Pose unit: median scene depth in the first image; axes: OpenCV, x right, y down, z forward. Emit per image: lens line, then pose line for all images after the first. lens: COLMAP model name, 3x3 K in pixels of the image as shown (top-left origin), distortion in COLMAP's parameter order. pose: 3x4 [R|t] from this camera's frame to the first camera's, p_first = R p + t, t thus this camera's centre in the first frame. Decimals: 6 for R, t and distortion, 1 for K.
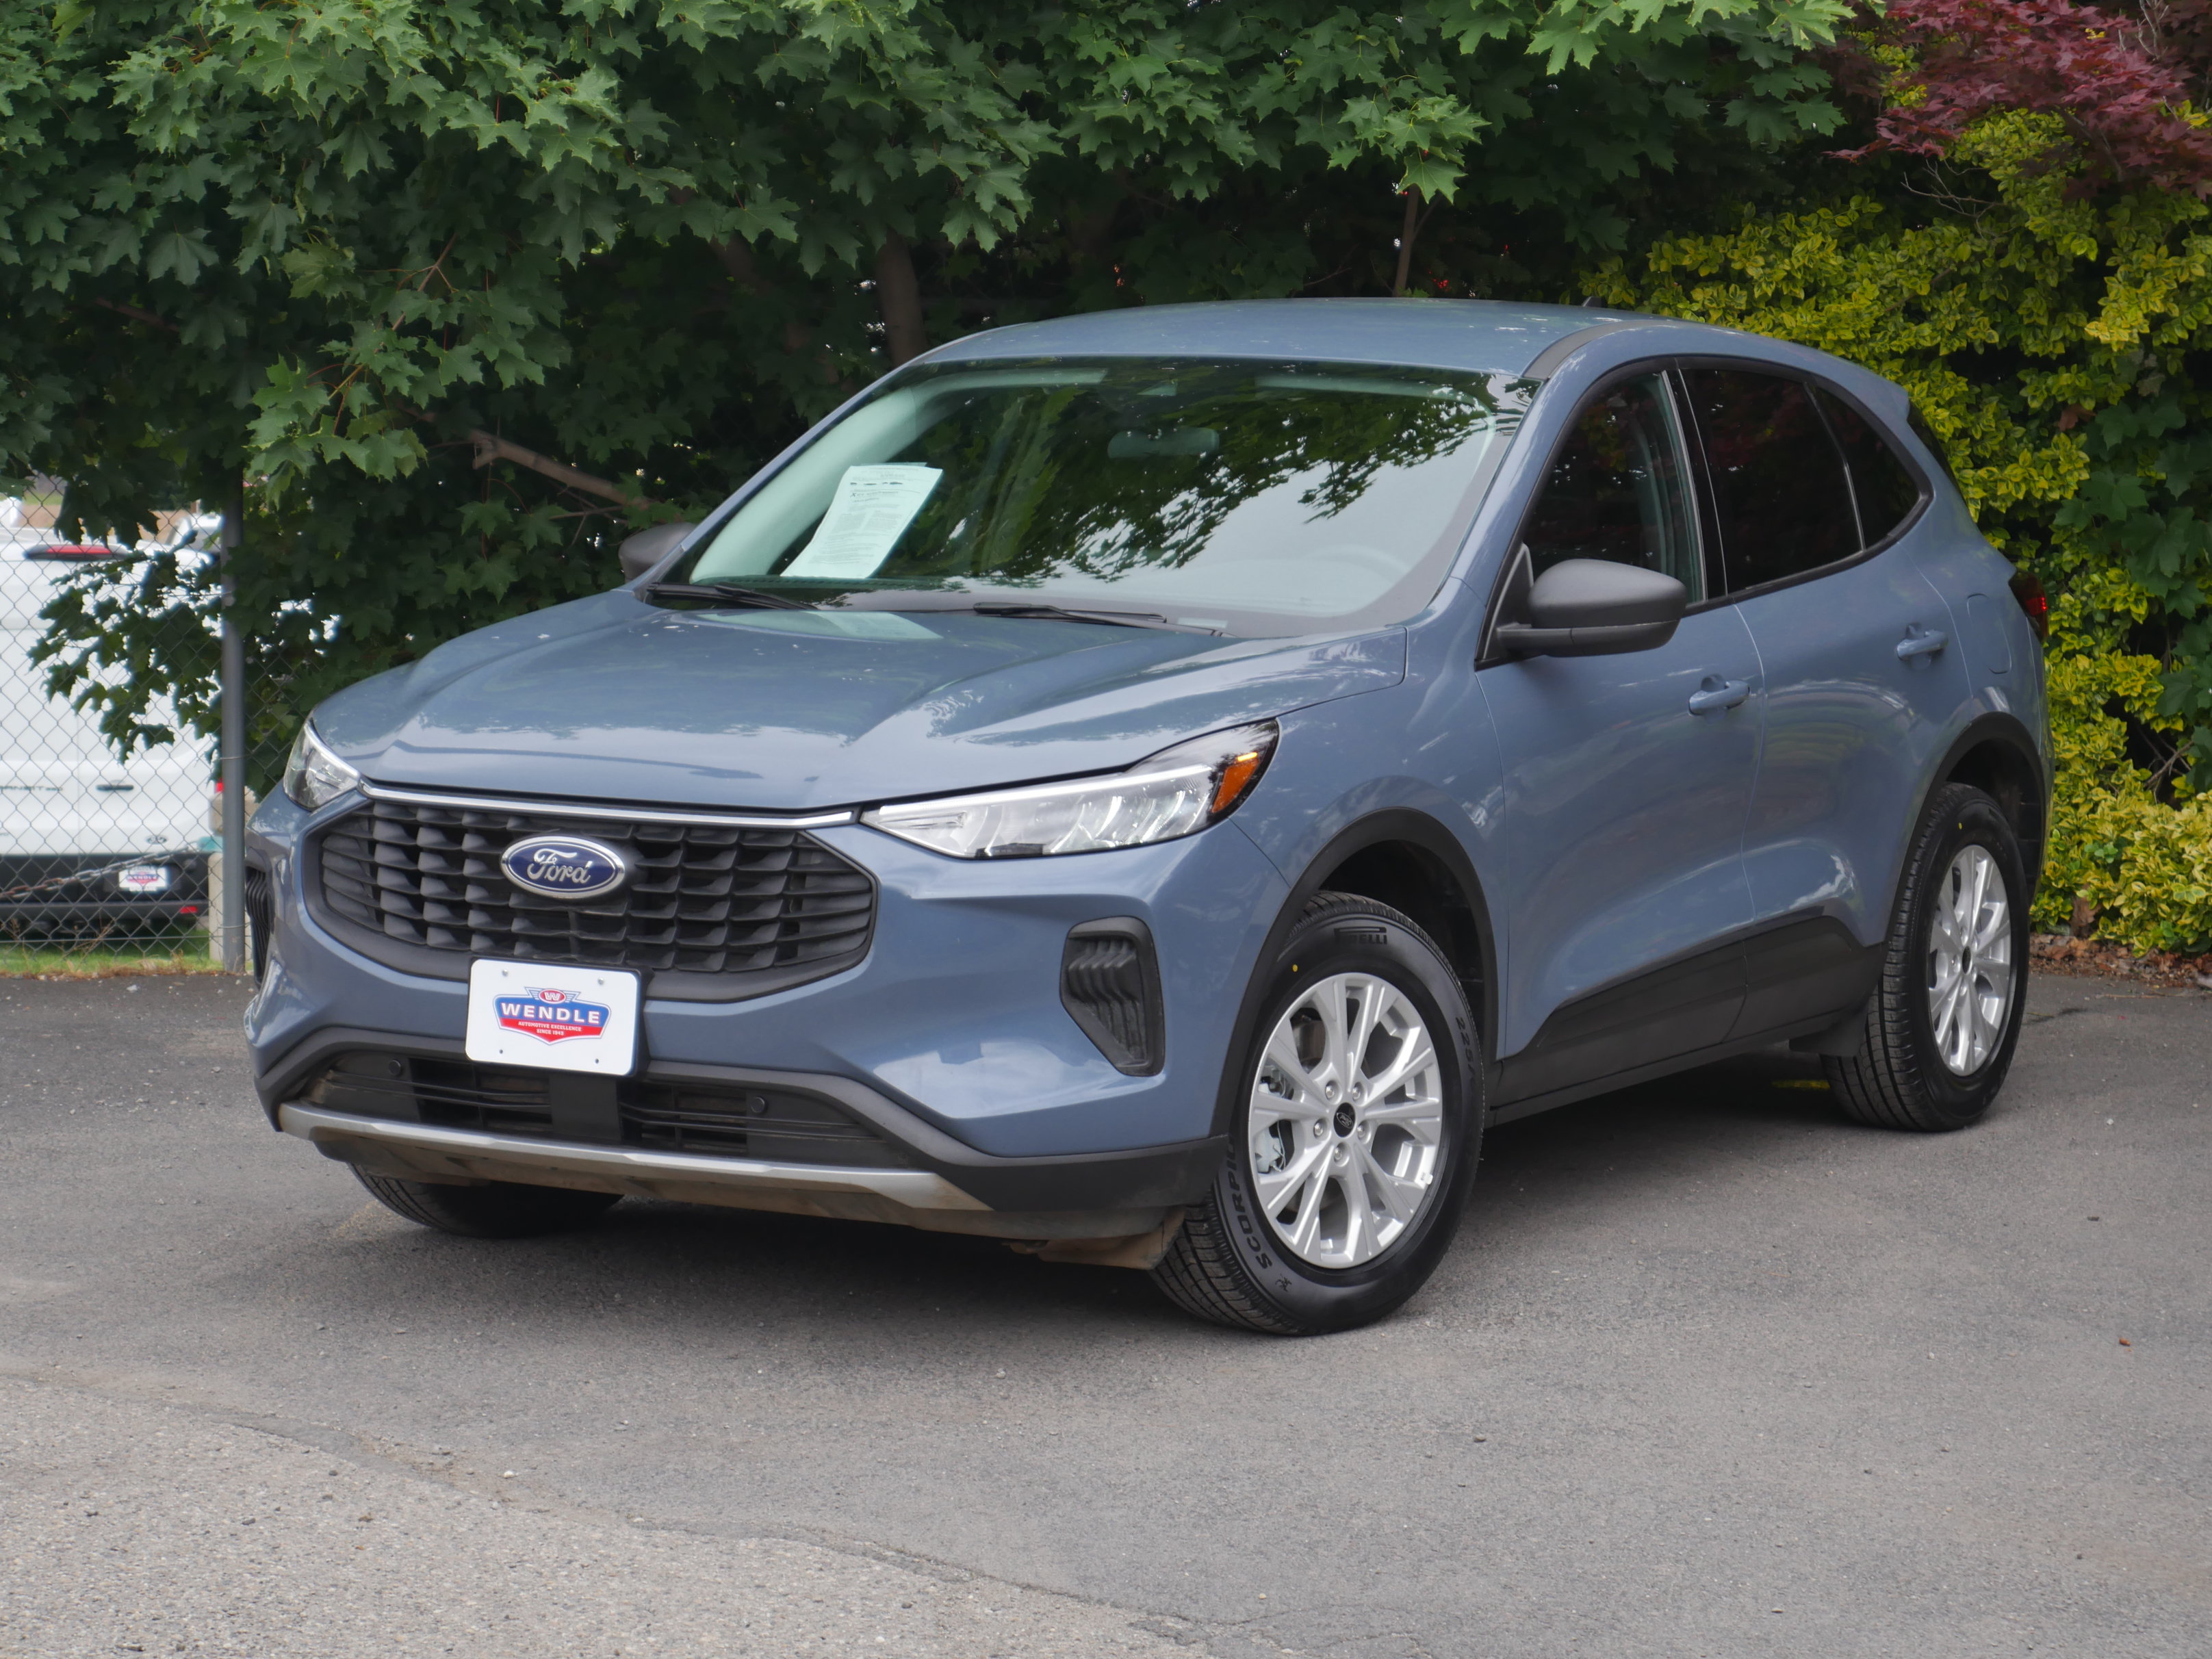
lens RADIAL K [[5437.8, 0, 1104.2], [0, 5437.8, 831.6], [0, 0, 1]] dist [0.209980, 0.000000]
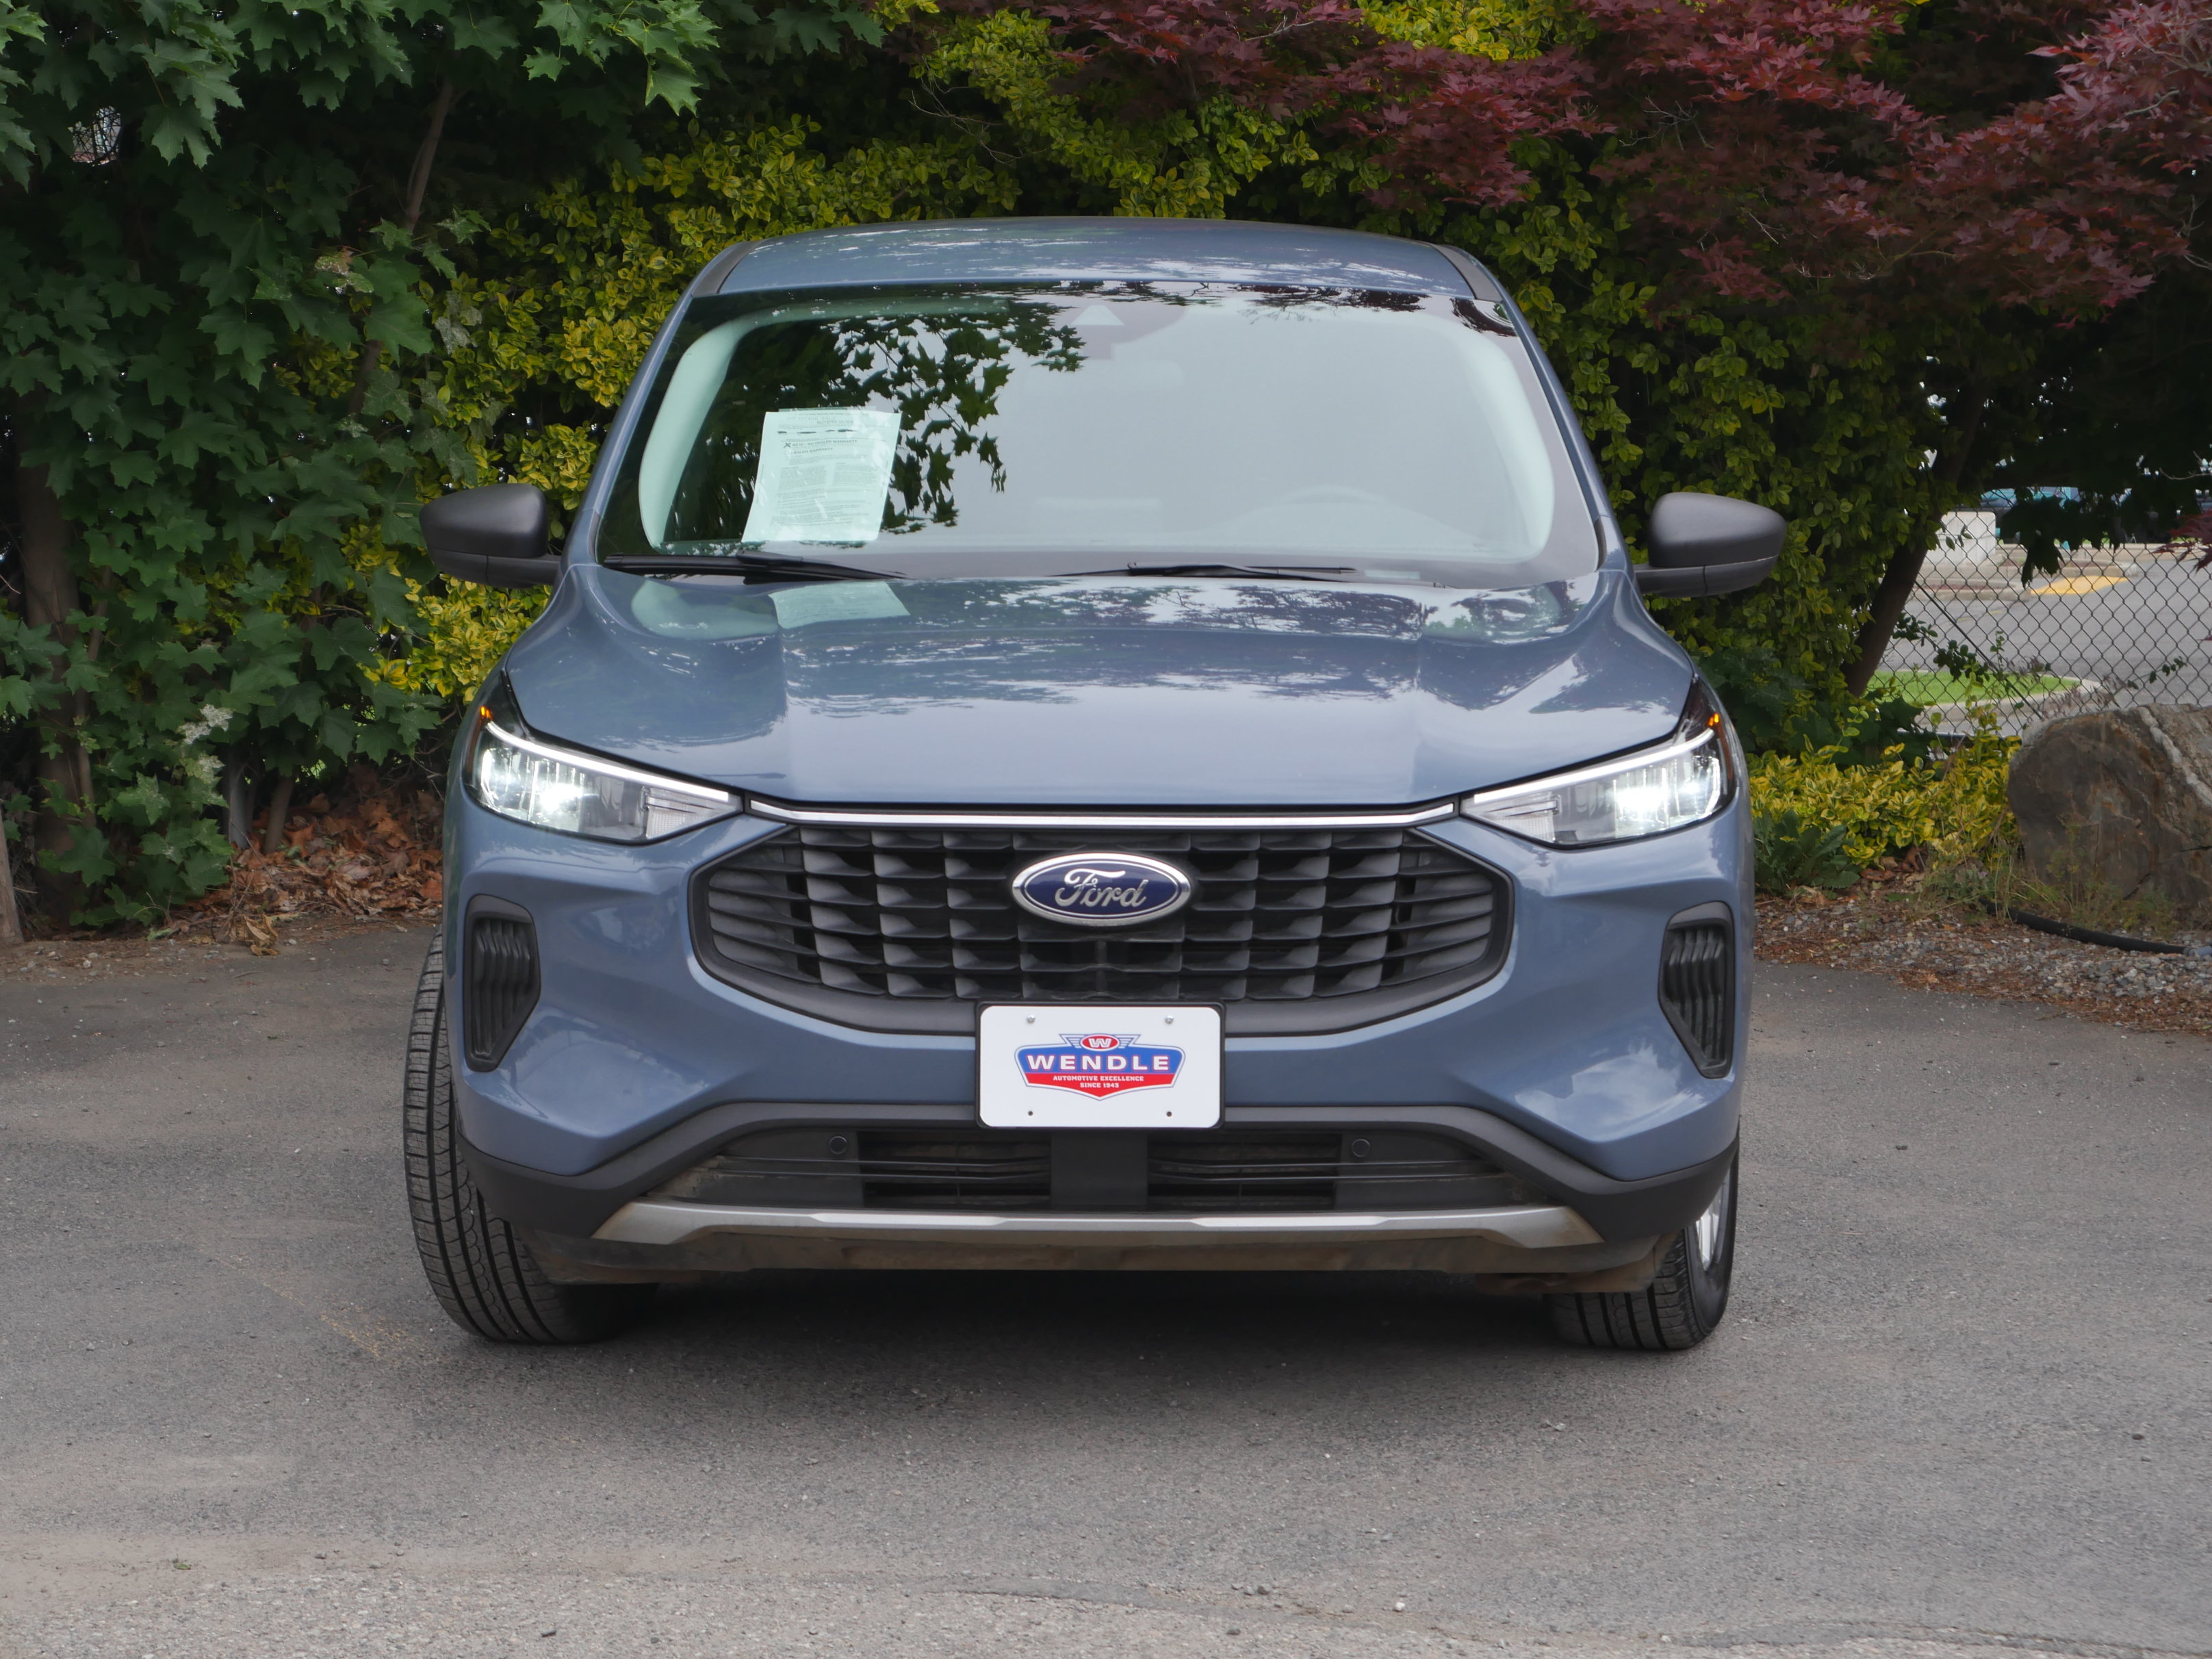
lens RADIAL K [[5437.8, 0, 1106.0], [0, 5437.8, 828.8], [0, 0, 1]] dist [0.209980, 0.000000]
pose [[0.859125, -0.061596, 0.508045, -0.525512], [0.055640, 0.998088, 0.026920, -0.025491], [-0.508732, 0.005140, 0.860910, 0.271449]]
